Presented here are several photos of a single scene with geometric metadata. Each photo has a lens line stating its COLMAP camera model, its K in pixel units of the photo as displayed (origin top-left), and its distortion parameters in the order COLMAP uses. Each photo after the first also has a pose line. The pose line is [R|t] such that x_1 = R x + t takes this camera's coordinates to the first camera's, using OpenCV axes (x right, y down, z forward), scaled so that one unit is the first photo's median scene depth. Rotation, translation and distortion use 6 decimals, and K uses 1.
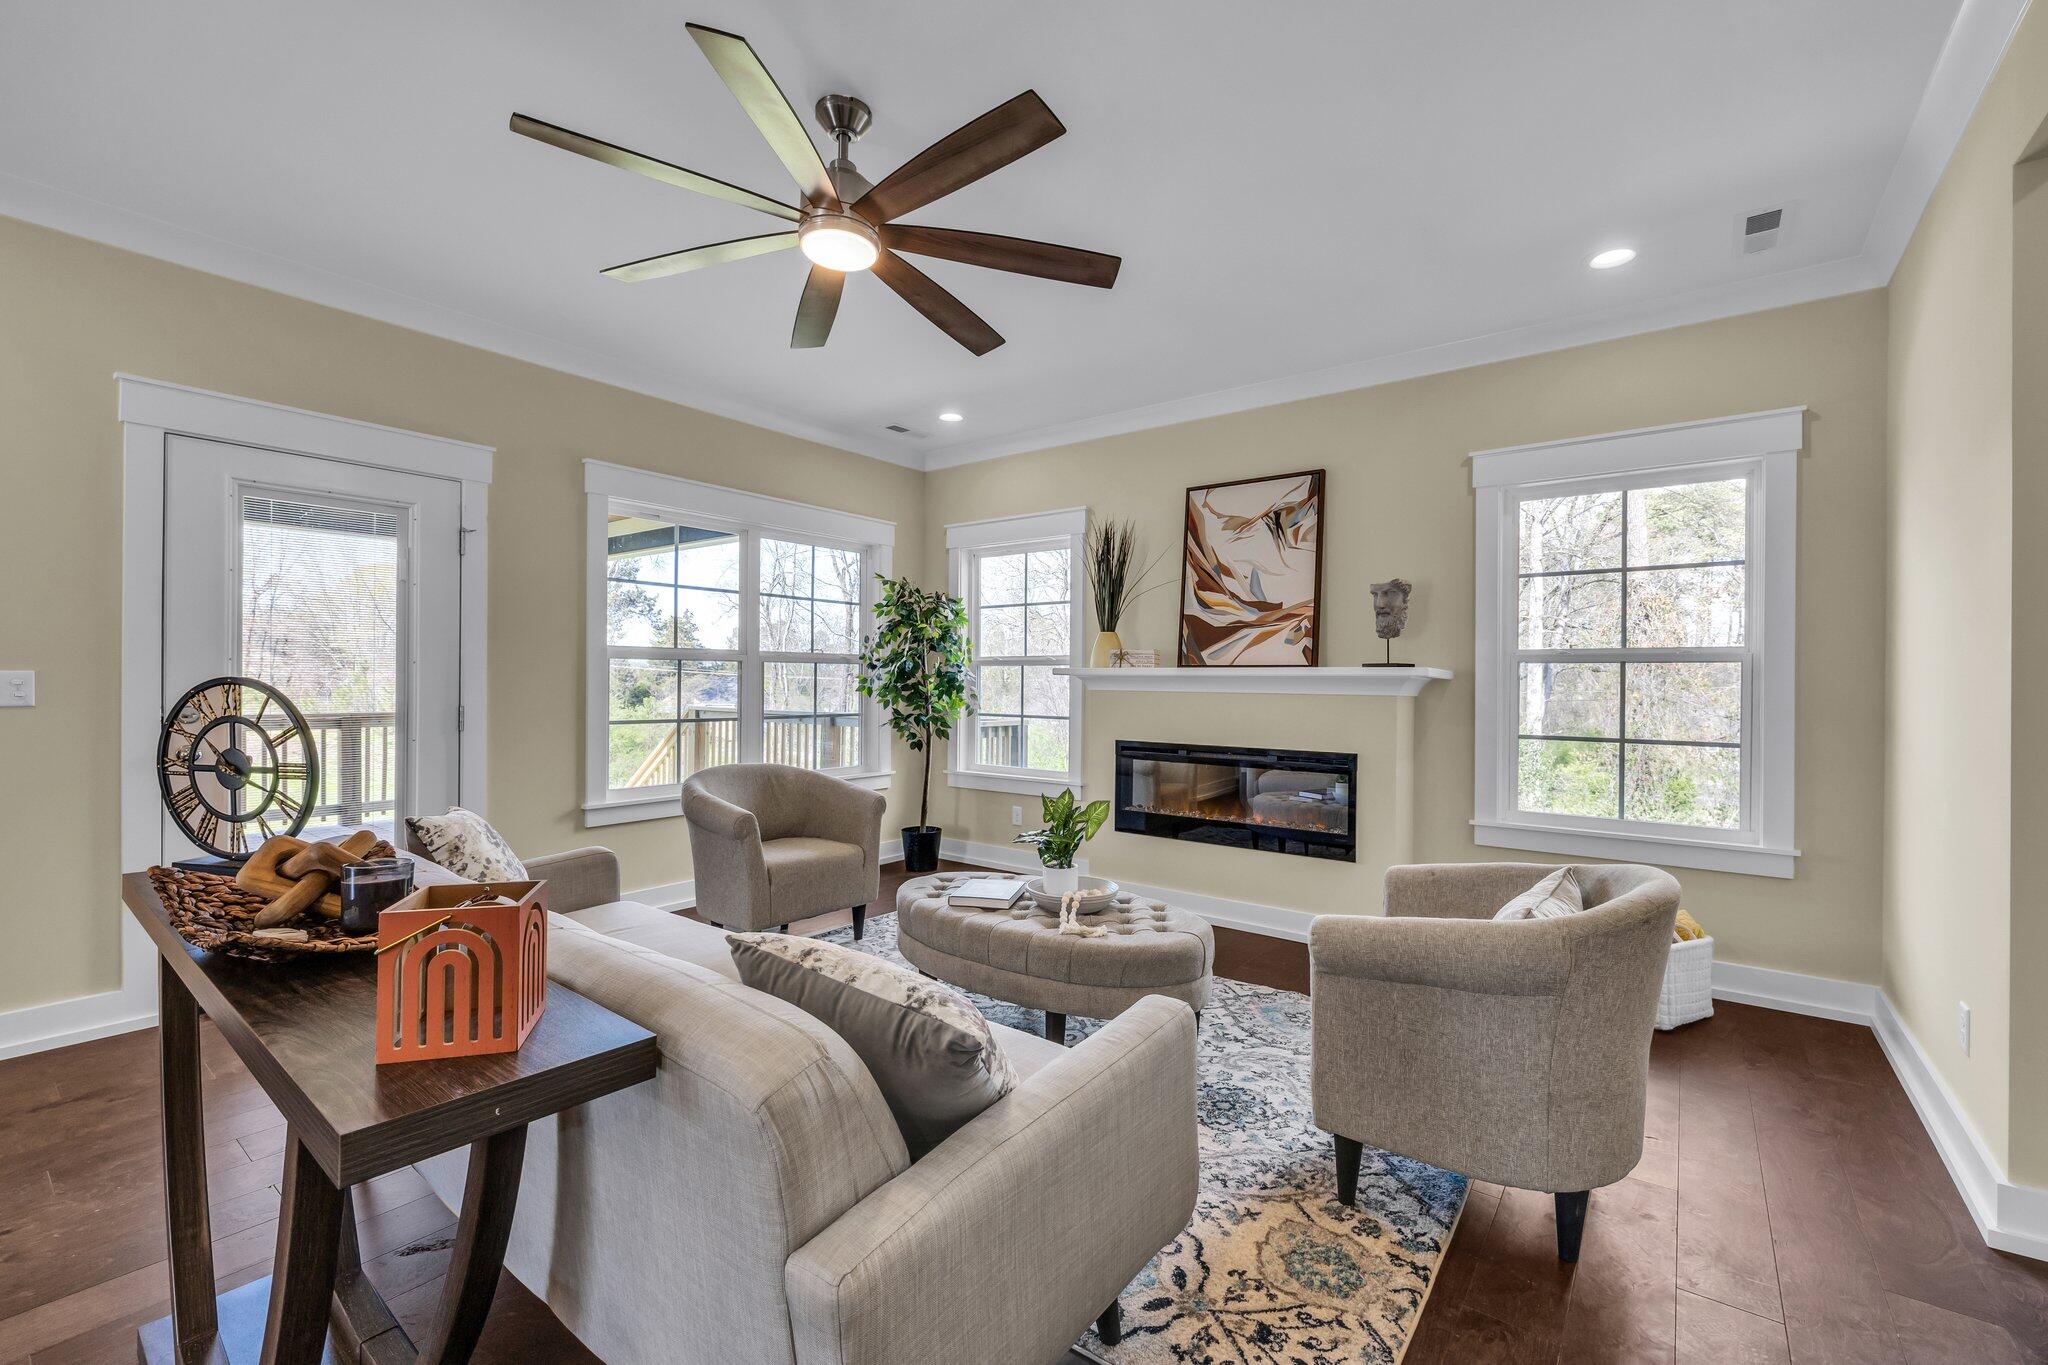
lens RADIAL K [[861.3, 0, 1025.5], [0, 861.3, 681.3], [0, 0, 1]] dist [-0.001538, 0.000677]
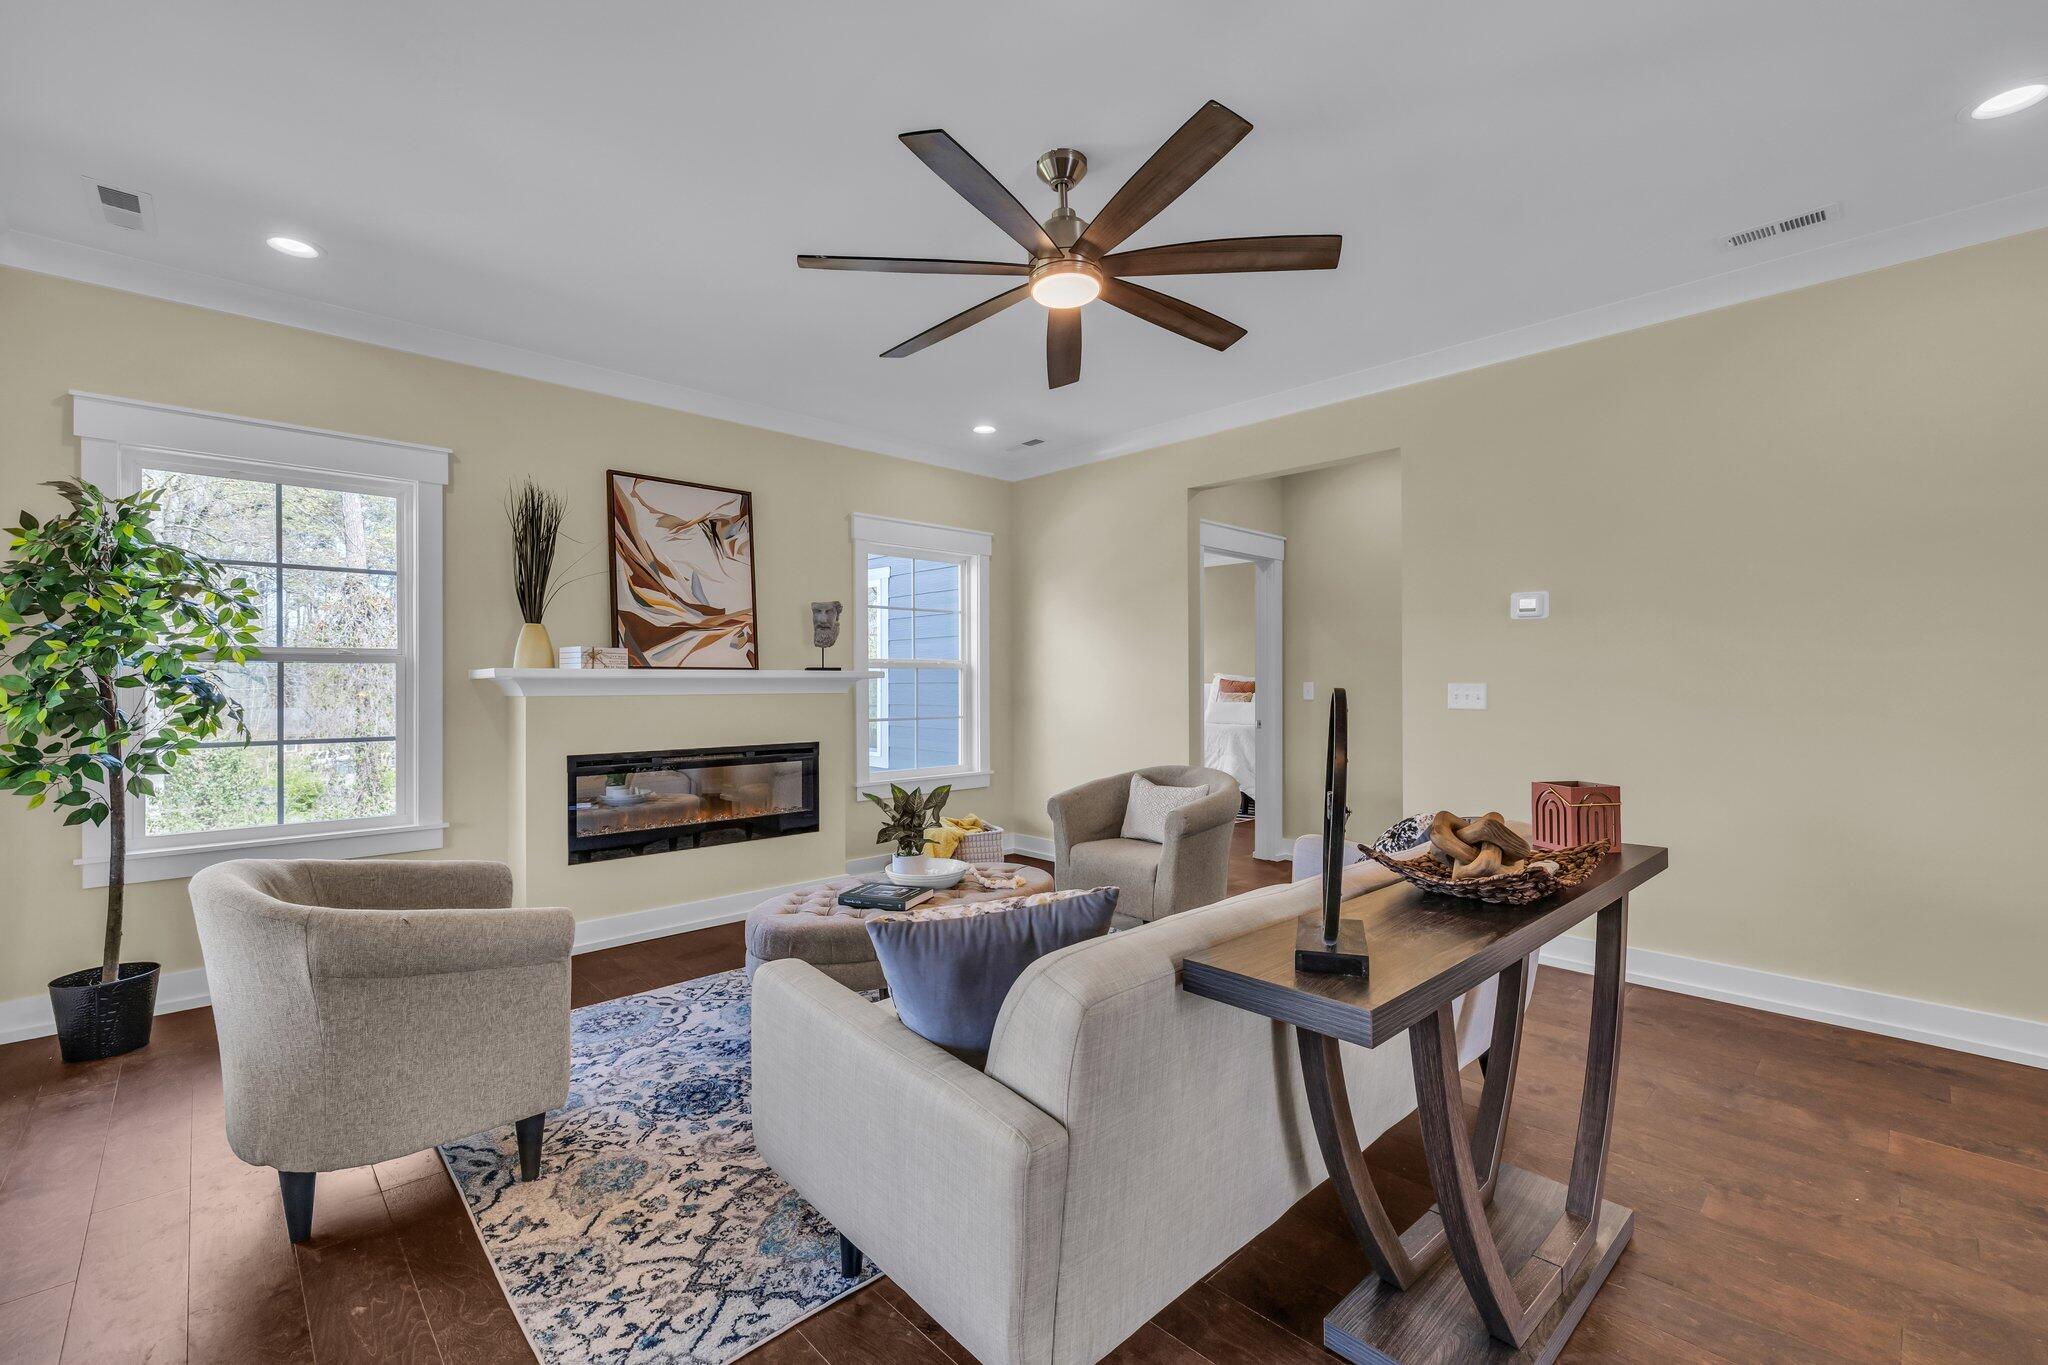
lens RADIAL K [[861.3, 0, 1016.4], [0, 861.3, 682.5], [0, 0, 1]] dist [-0.001538, 0.000677]
pose [[0.168317, -0.003466, 0.985727, -0.648951], [0.012455, 0.999921, 0.001389, 0.002335], [-0.985654, 0.012043, 0.168347, 0.443531]]
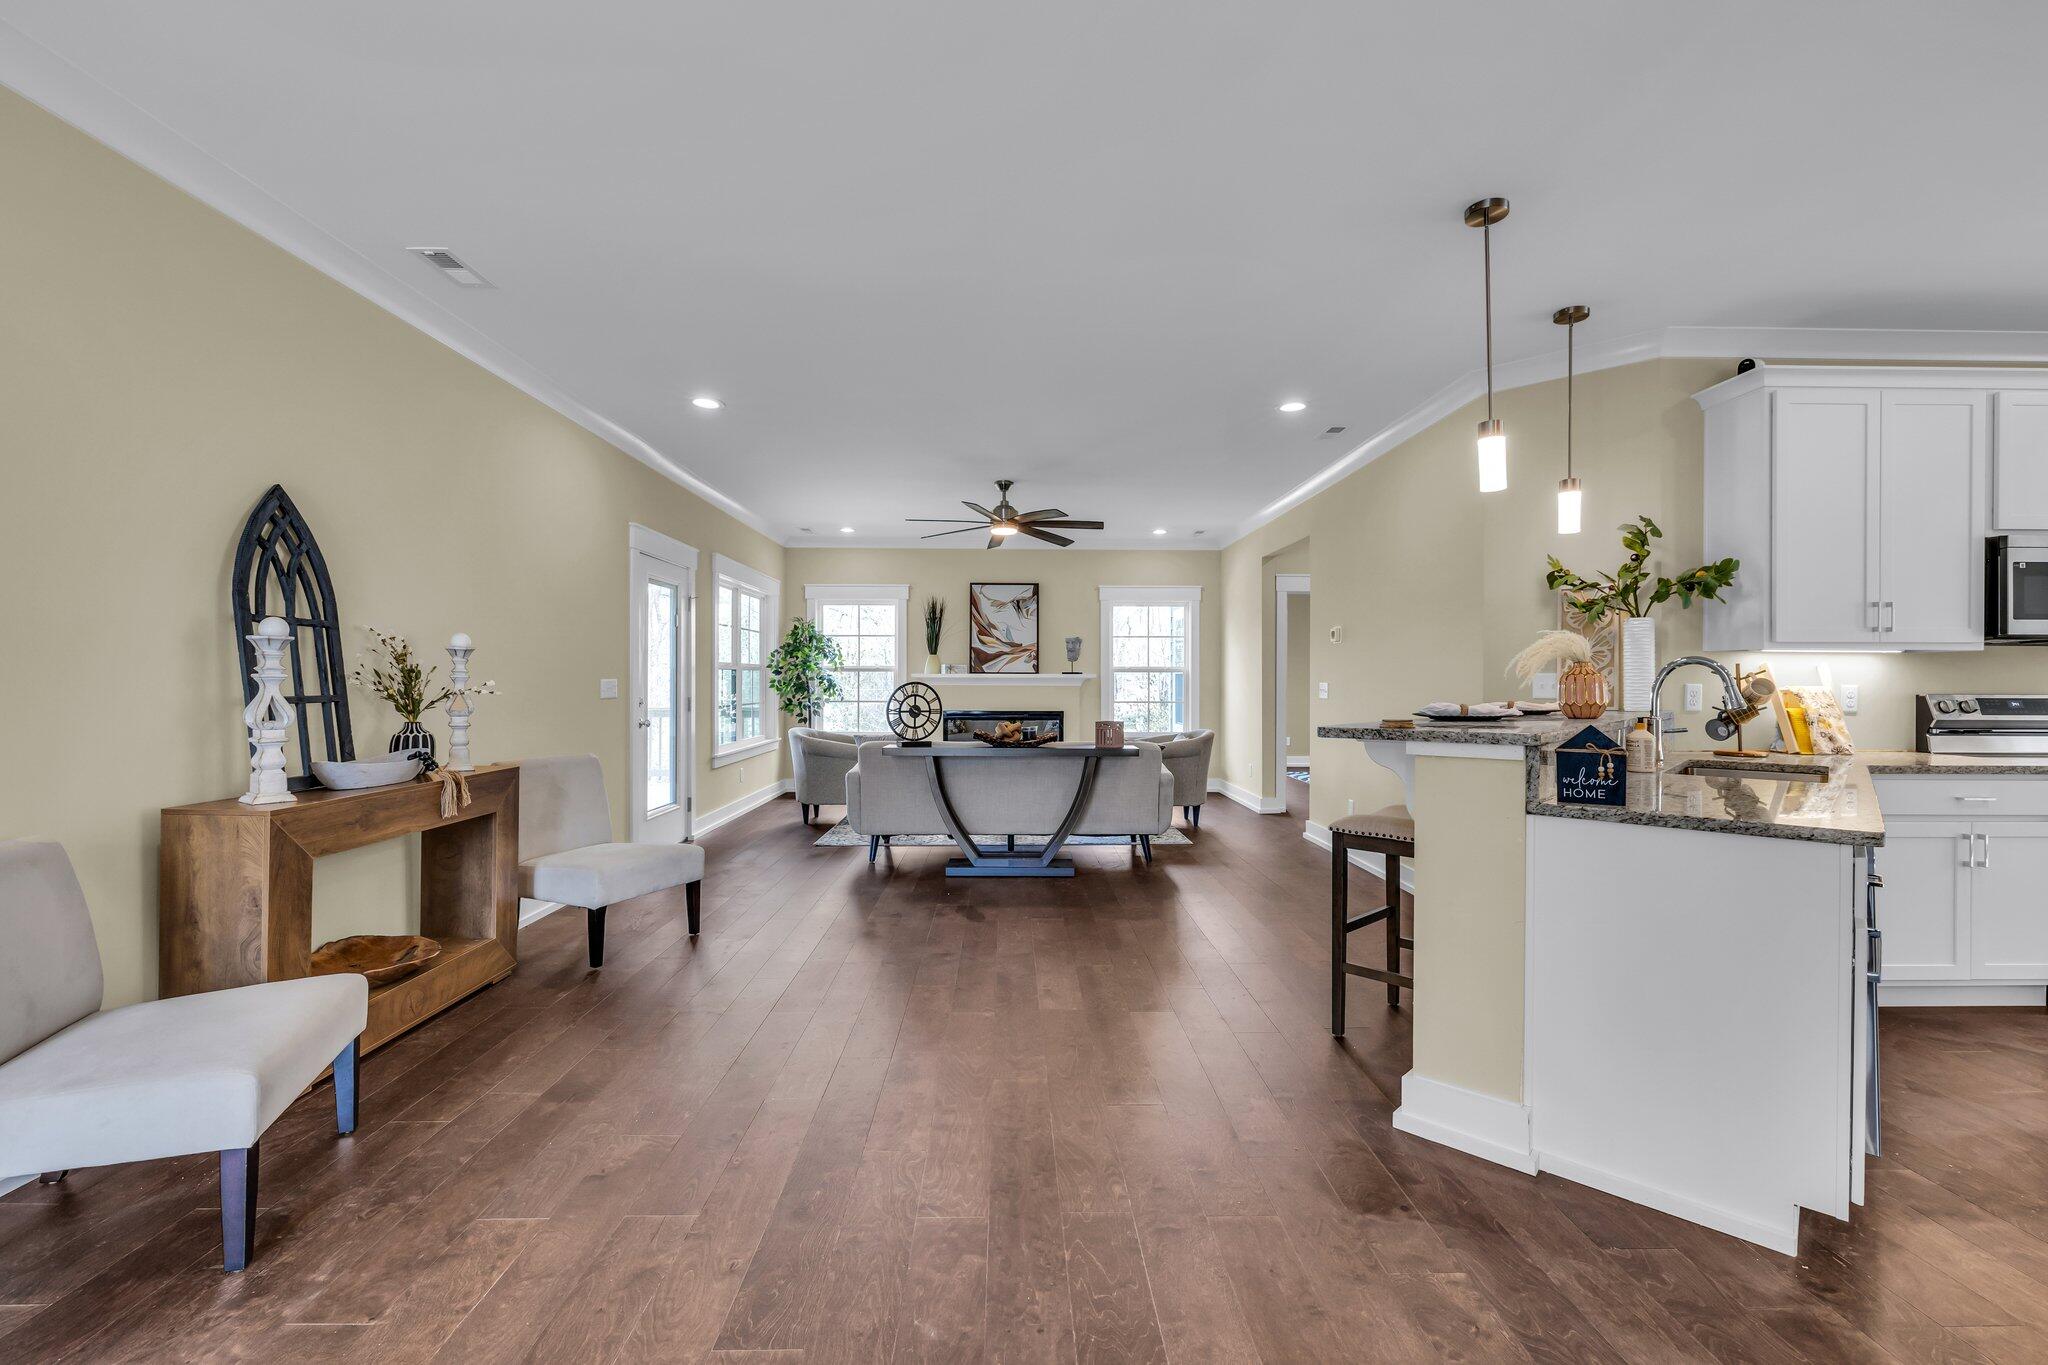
lens RADIAL K [[861.3, 0, 1019.6], [0, 861.3, 682.9], [0, 0, 1]] dist [-0.001538, 0.000677]
pose [[0.785236, -0.008282, 0.619141, -0.982481], [0.004641, 0.999961, 0.007490, -0.008734], [-0.619179, -0.003008, 0.785244, -0.647854]]
